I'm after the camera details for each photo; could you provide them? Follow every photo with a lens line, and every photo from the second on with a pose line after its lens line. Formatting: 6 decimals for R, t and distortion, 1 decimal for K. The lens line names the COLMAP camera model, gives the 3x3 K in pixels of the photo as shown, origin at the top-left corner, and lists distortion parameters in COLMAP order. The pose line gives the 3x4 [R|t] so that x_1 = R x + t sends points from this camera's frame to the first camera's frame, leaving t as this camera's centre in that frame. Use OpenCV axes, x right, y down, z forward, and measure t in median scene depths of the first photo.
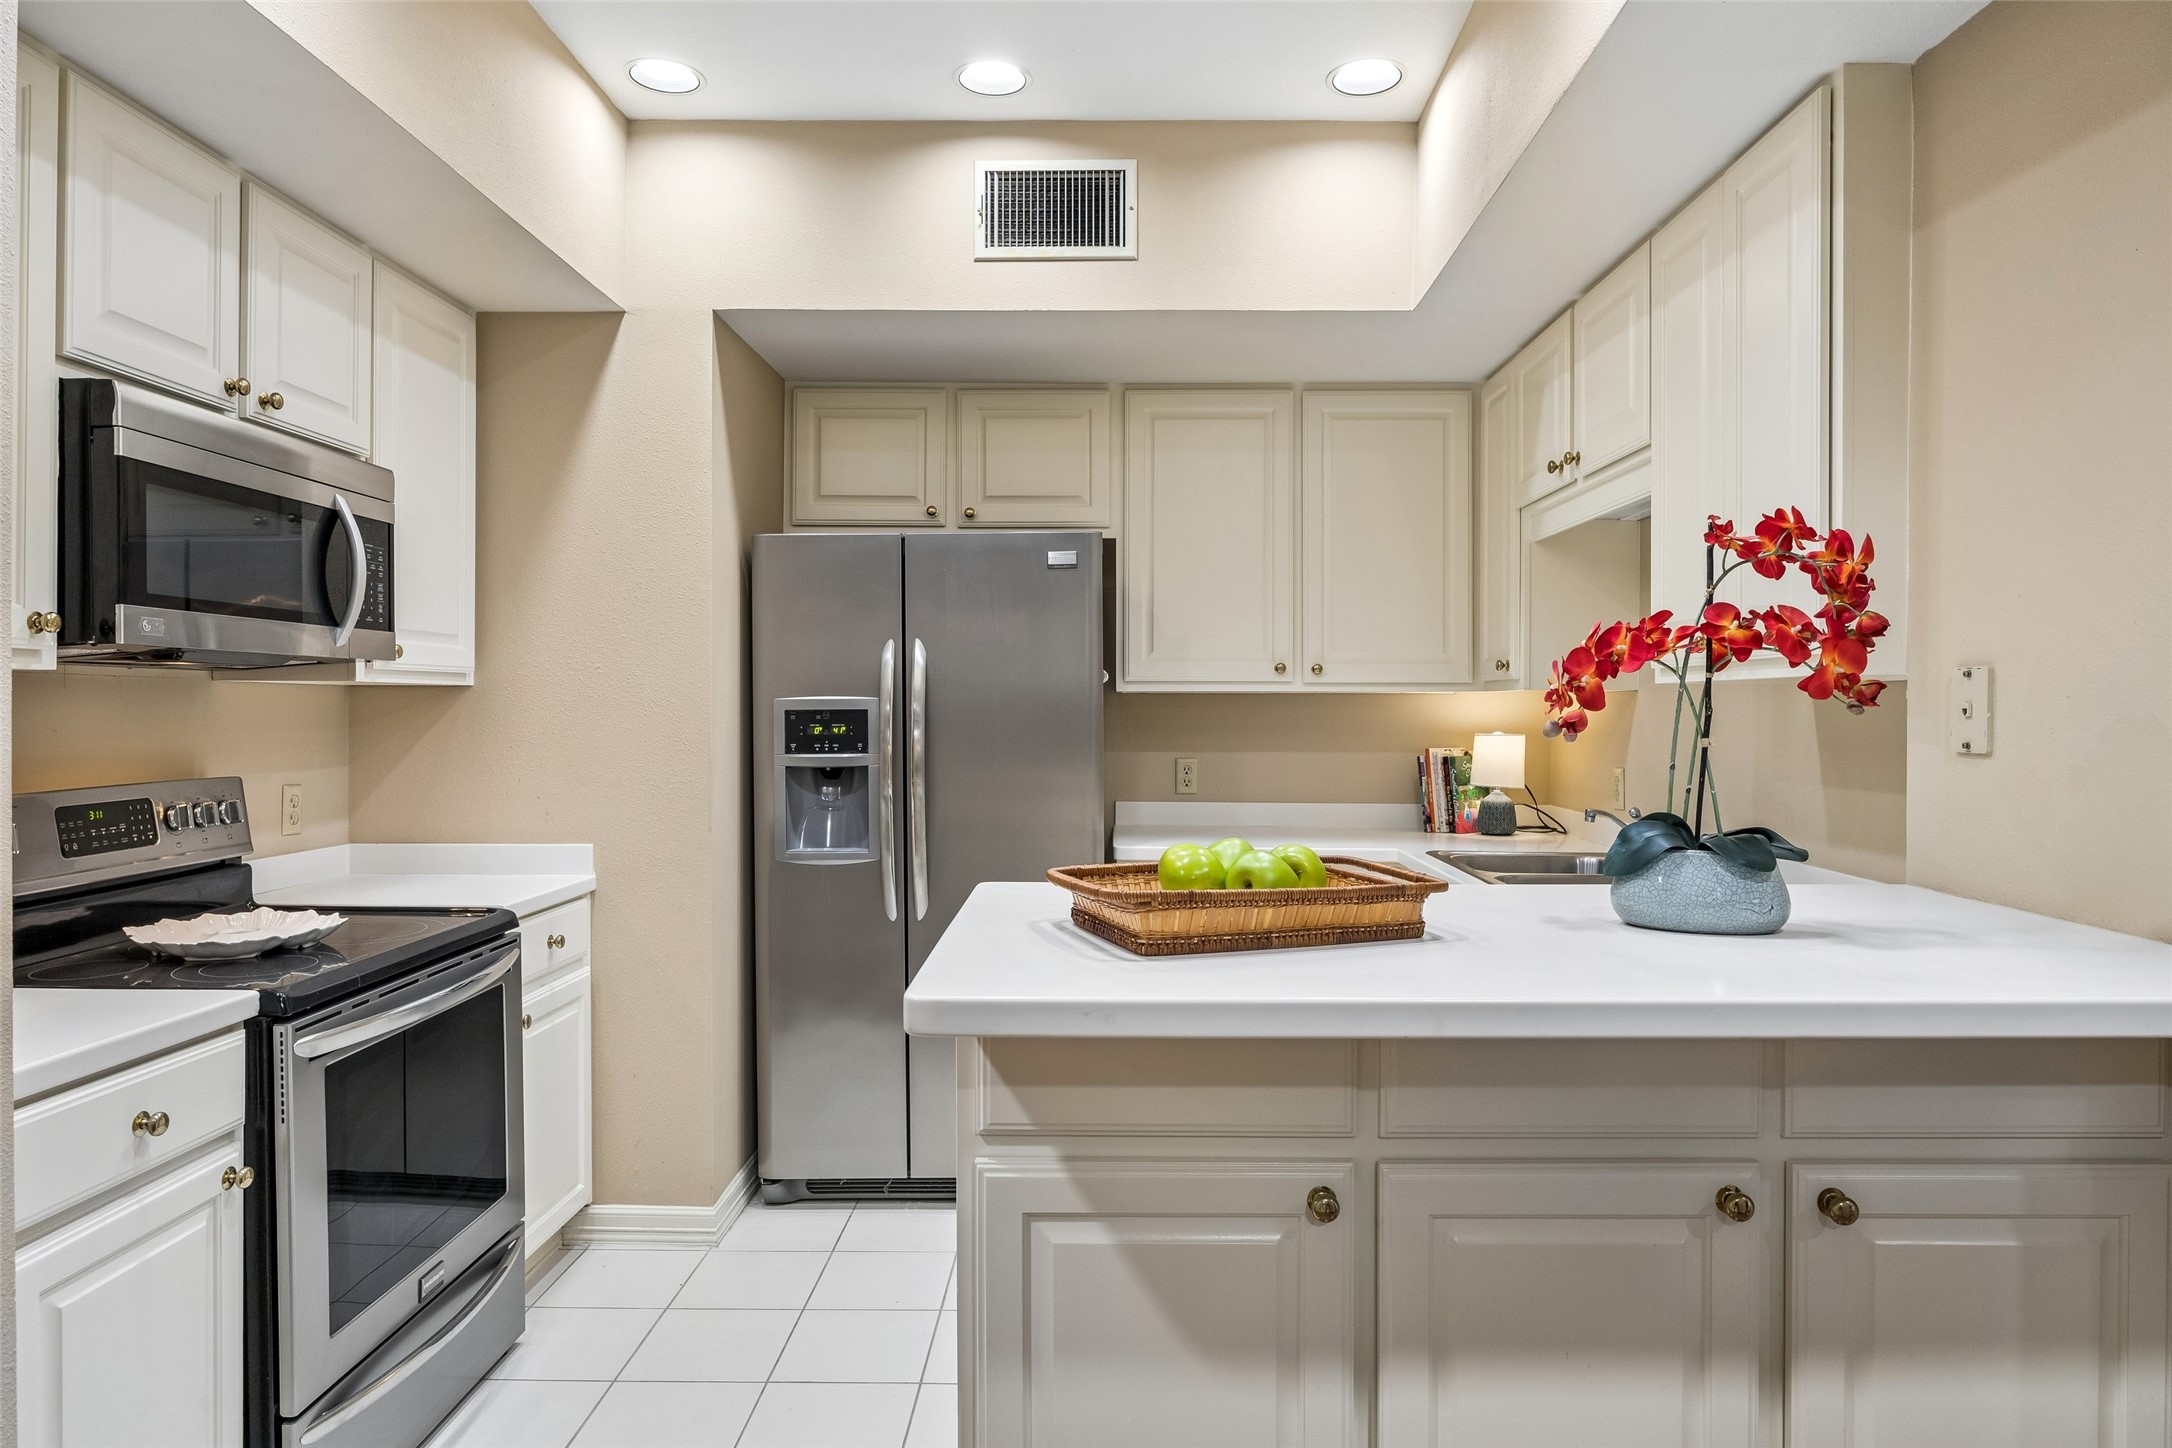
lens RADIAL K [[1372.9, 0, 1087.1], [0, 1372.9, 720.8], [0, 0, 1]] dist [0.002391, 0.000484]
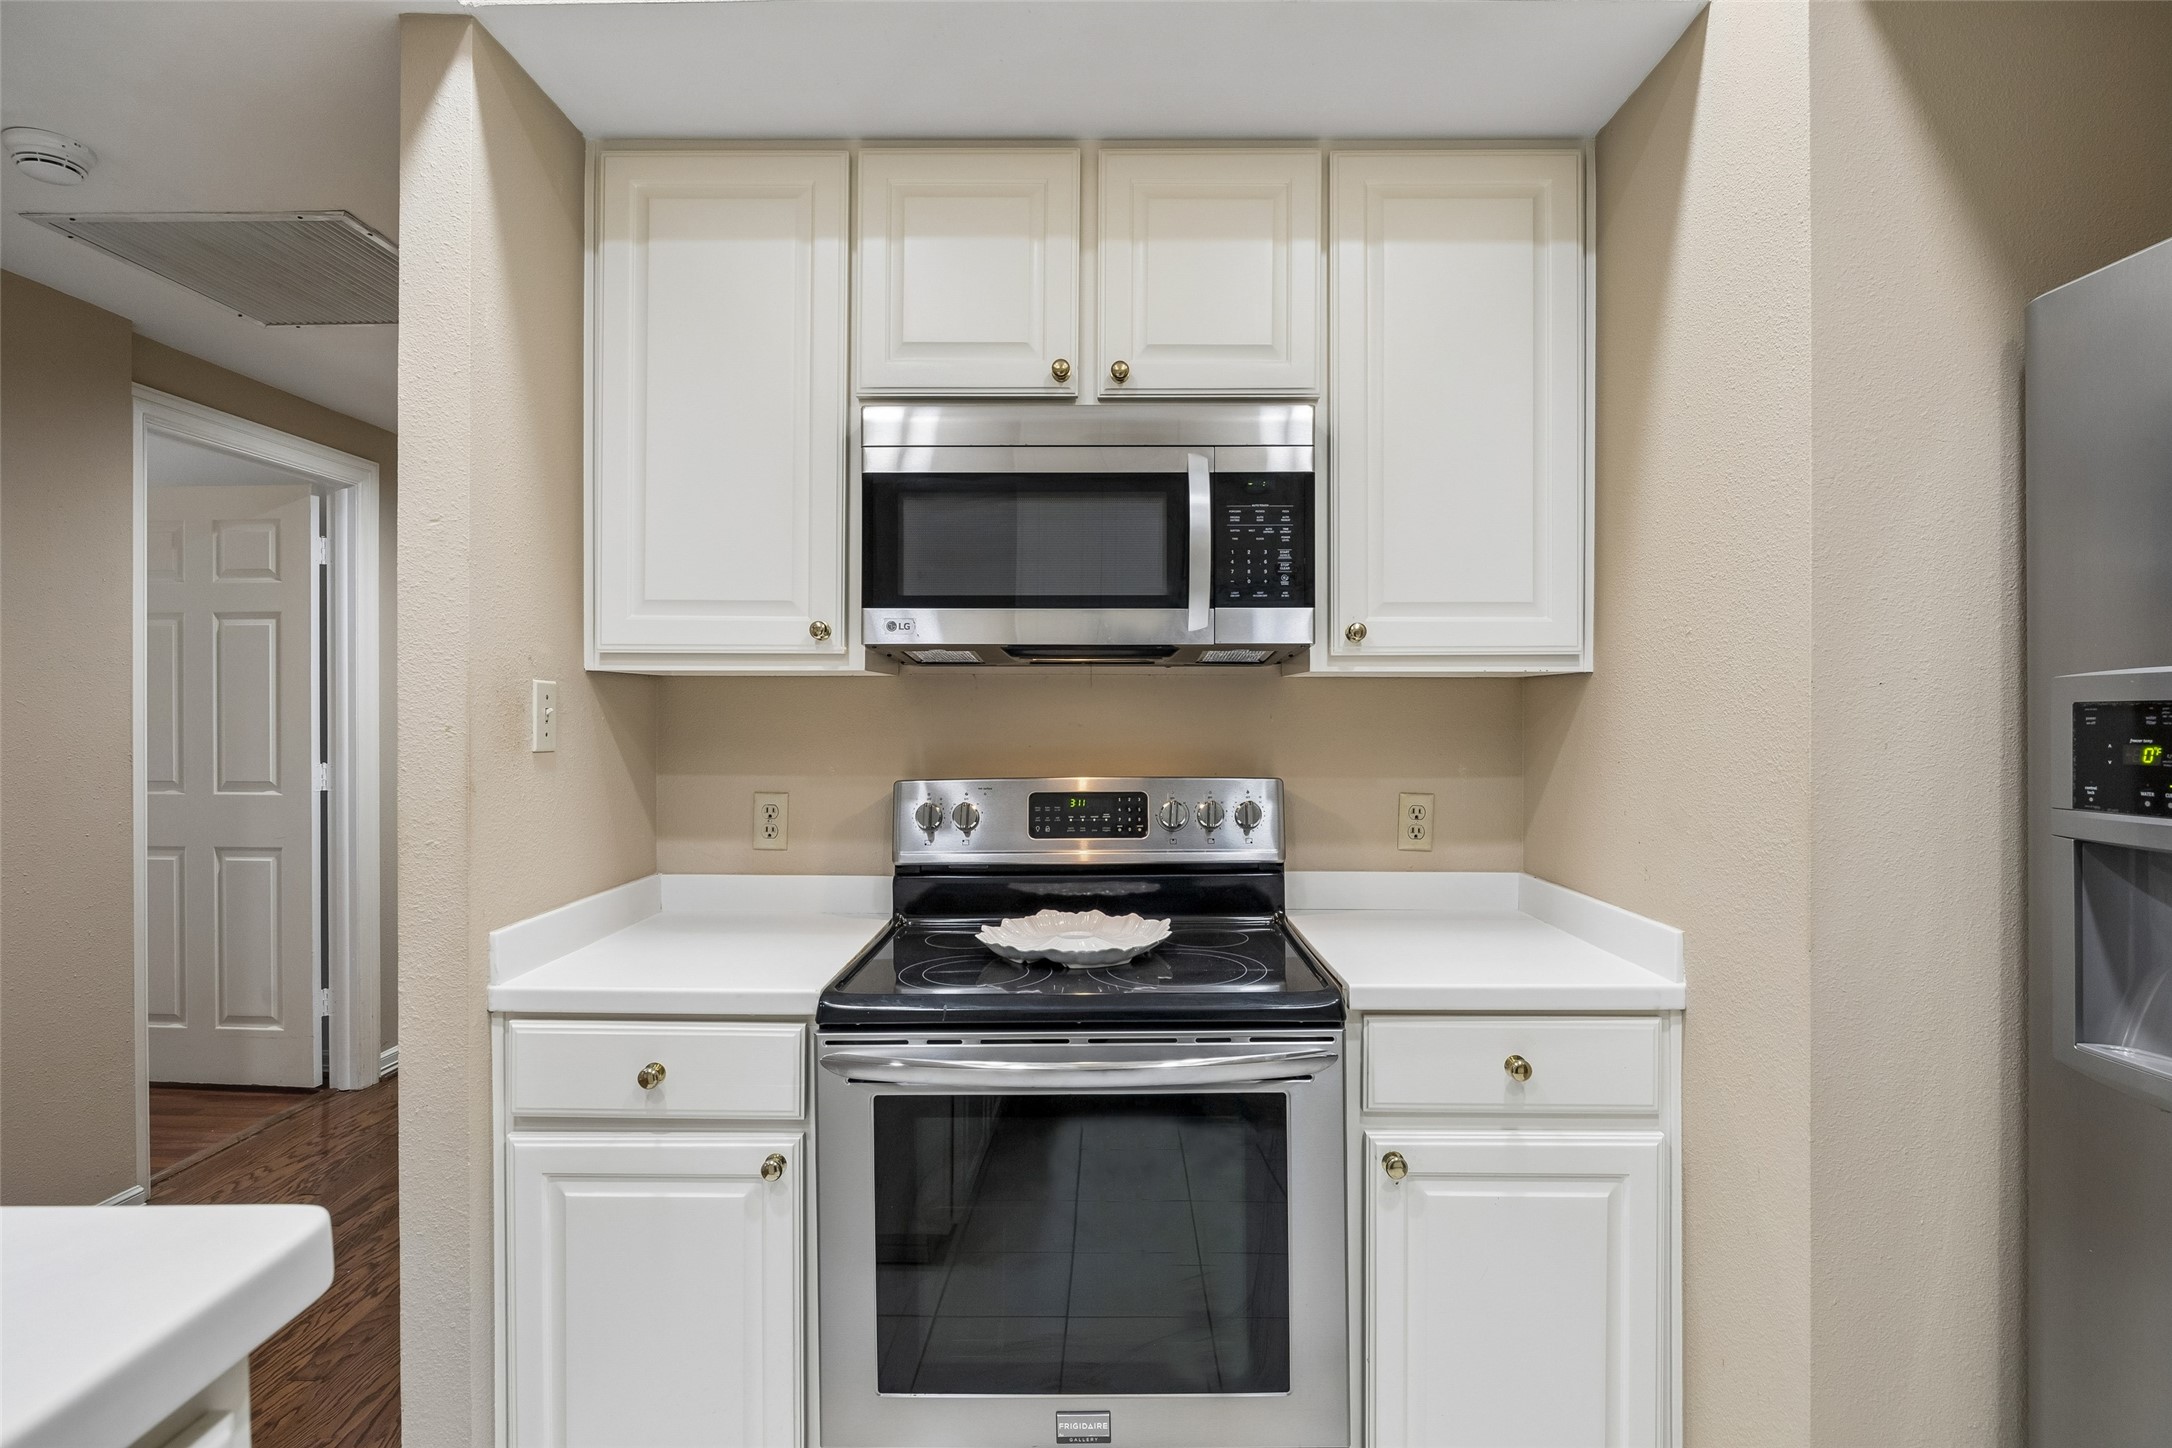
lens RADIAL K [[1100.9, 0, 1091.5], [0, 1100.9, 719.6], [0, 0, 1]] dist [-0.011662, 0.000183]
pose [[0.004496, 0.005956, -0.999972, 0.144823], [-0.009250, 0.999940, 0.005914, -0.002673], [0.999947, 0.009223, 0.004551, 0.957561]]
